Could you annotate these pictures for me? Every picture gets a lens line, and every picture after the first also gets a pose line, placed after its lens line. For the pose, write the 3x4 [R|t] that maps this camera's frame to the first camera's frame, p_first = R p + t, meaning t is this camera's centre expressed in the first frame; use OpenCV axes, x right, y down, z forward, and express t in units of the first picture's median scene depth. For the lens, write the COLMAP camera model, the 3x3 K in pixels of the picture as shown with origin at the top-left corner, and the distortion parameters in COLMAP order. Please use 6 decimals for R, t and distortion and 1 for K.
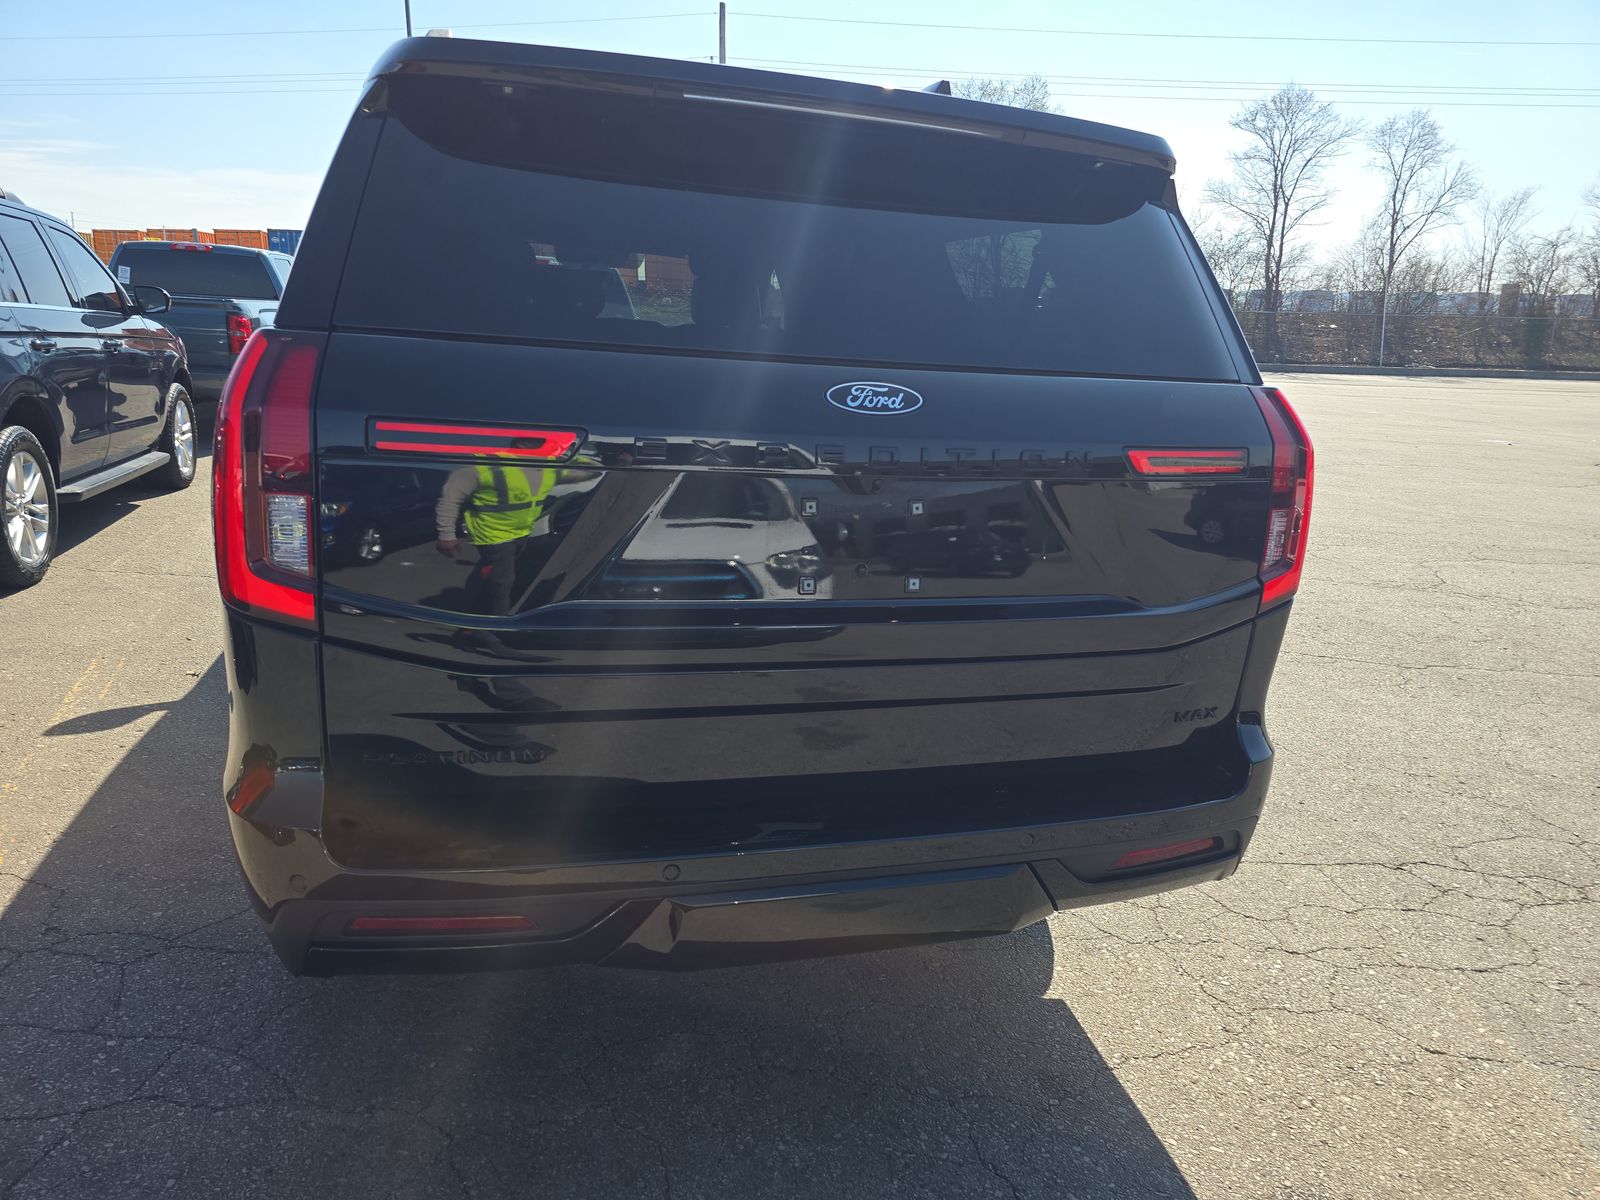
lens RADIAL K [[1142.4, 0, 799.5], [0, 1142.4, 625.1], [0, 0, 1]] dist [0.005916, 0.002324]
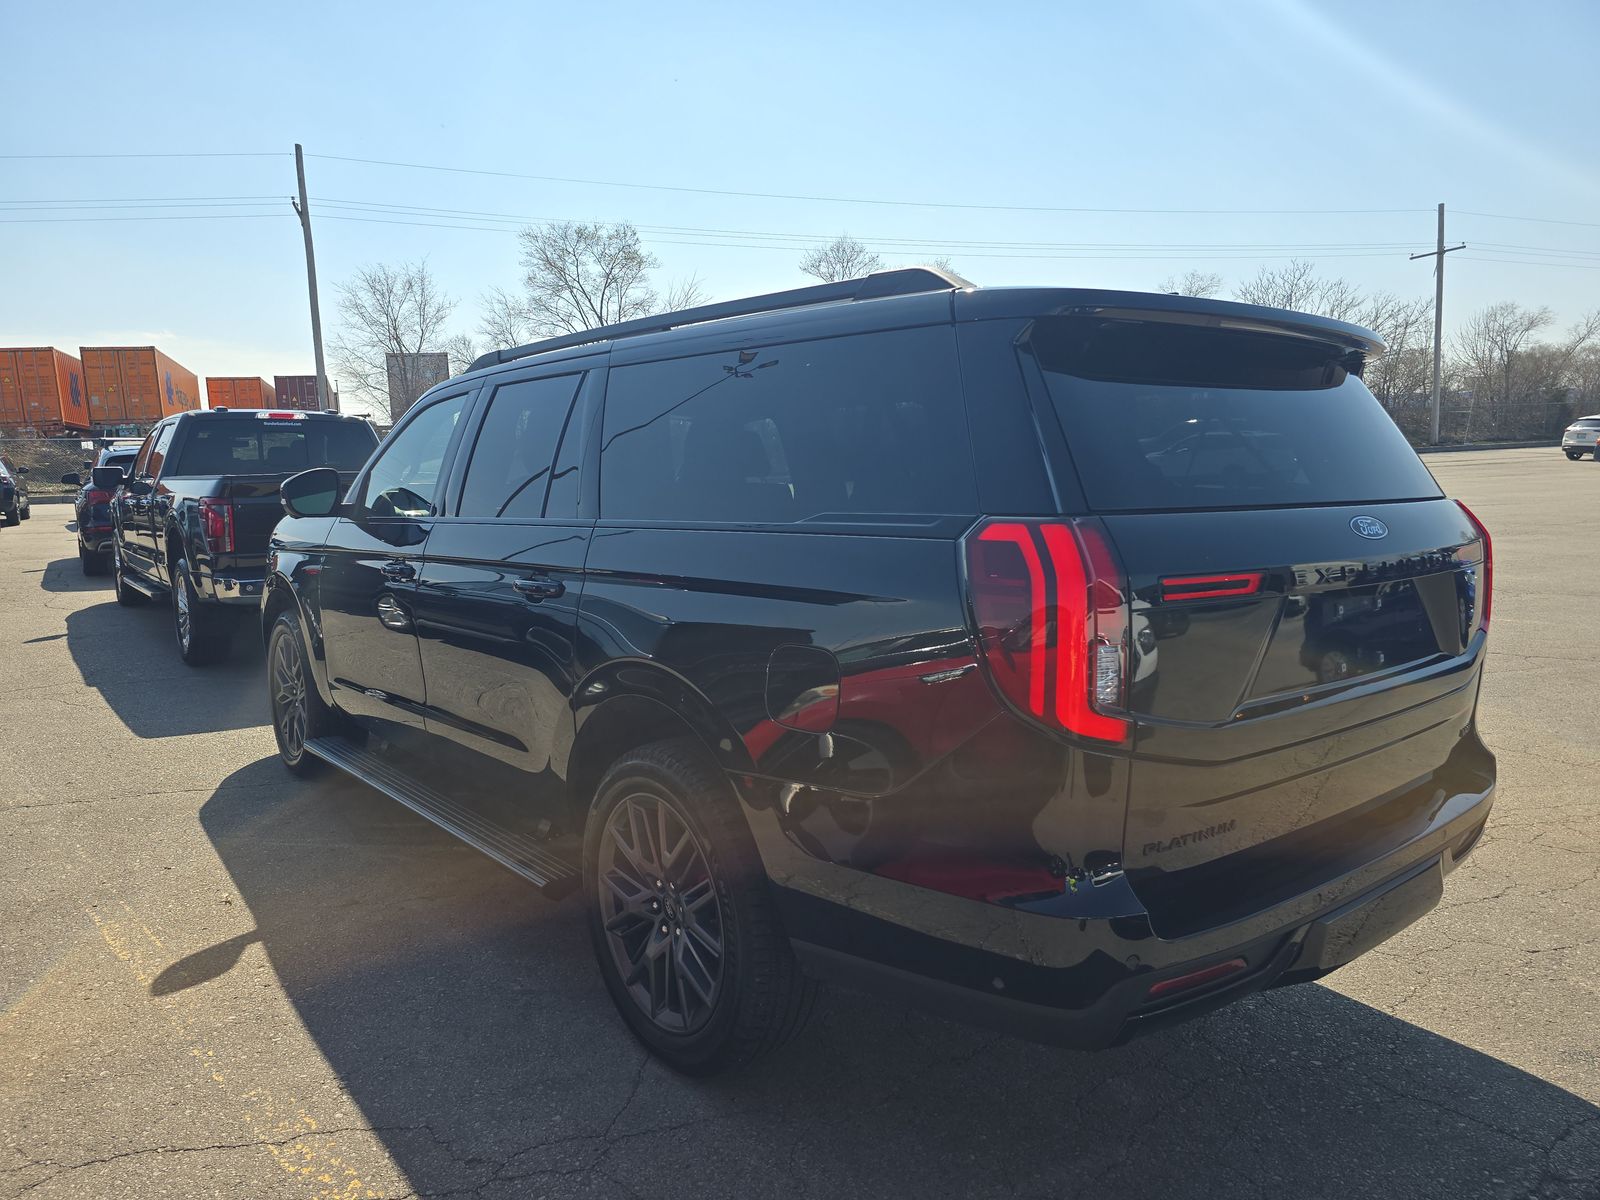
lens RADIAL K [[1142.4, 0, 799.5], [0, 1142.4, 625.1], [0, 0, 1]] dist [0.005916, 0.002324]
pose [[0.914520, -0.114307, 0.388055, -0.553040], [0.153290, 0.985633, -0.070923, -0.043755], [-0.374373, 0.124345, 0.918903, -0.002889]]
